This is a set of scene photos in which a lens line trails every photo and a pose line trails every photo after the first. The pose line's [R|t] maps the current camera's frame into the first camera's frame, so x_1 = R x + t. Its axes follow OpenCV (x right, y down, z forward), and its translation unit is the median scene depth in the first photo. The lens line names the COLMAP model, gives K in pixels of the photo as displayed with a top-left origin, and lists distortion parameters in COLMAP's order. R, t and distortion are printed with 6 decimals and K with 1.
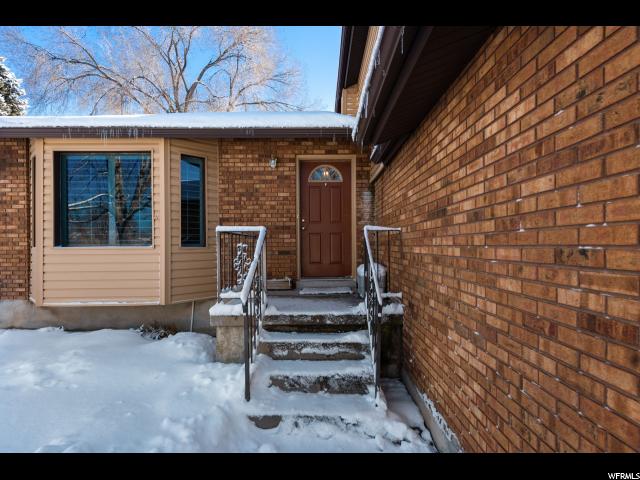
lens RADIAL K [[322.0, 0, 320.0], [0, 322.0, 240.0], [0, 0, 1]] dist [0.001496, -0.000353]
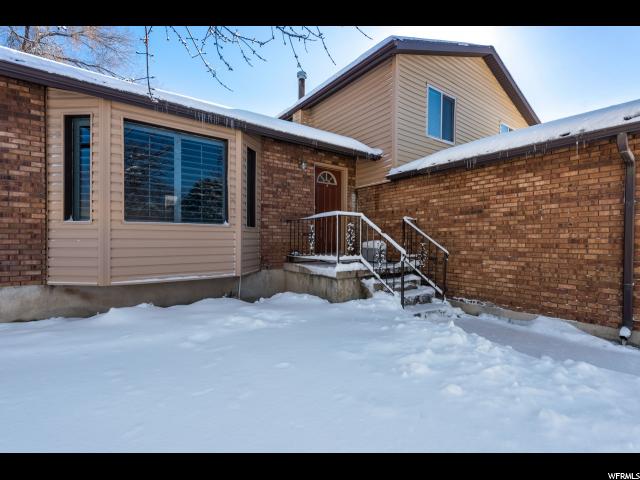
lens RADIAL K [[308.9, 0, 320.0], [0, 308.9, 240.0], [0, 0, 1]] dist [-0.000463, 0.000381]
pose [[0.801361, 0.010639, 0.598086, -0.826494], [-0.017754, 0.999824, 0.006003, 0.055269], [-0.597917, -0.015429, 0.801410, -0.049938]]
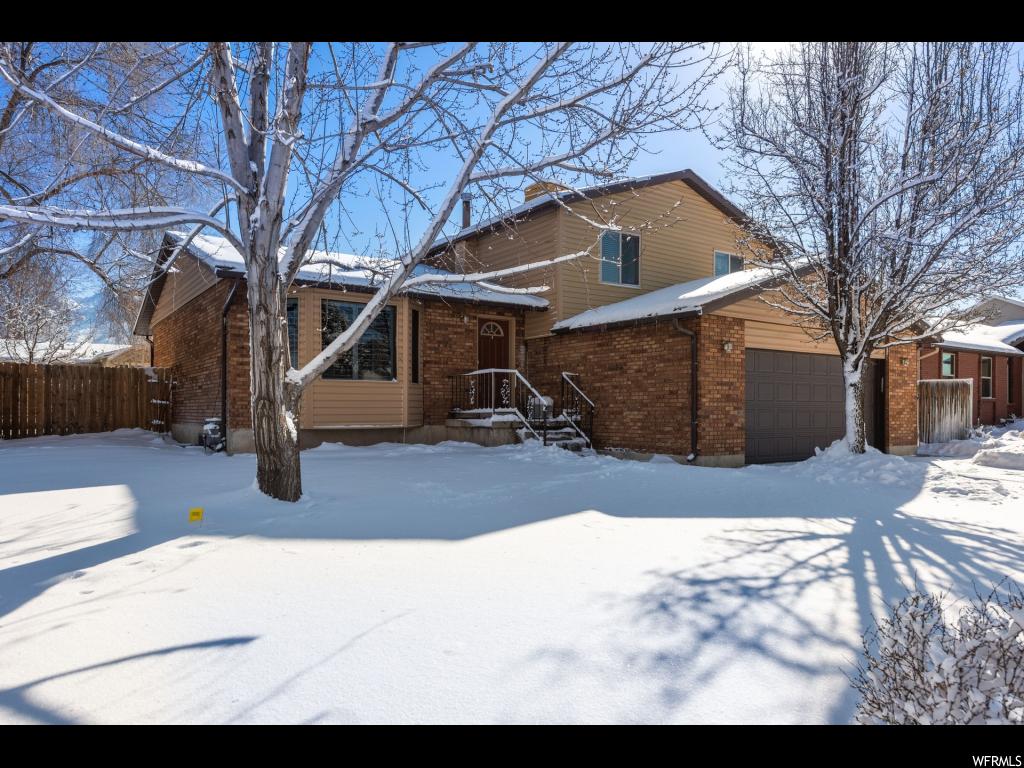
lens RADIAL K [[764.6, 0, 512.0], [0, 764.6, 384.0], [0, 0, 1]] dist [0.001695, 0.000037]
pose [[0.814783, 0.029297, 0.579025, -1.719764], [-0.012777, 0.999387, -0.032587, 0.111384], [-0.579625, 0.019153, 0.814658, -1.552349]]
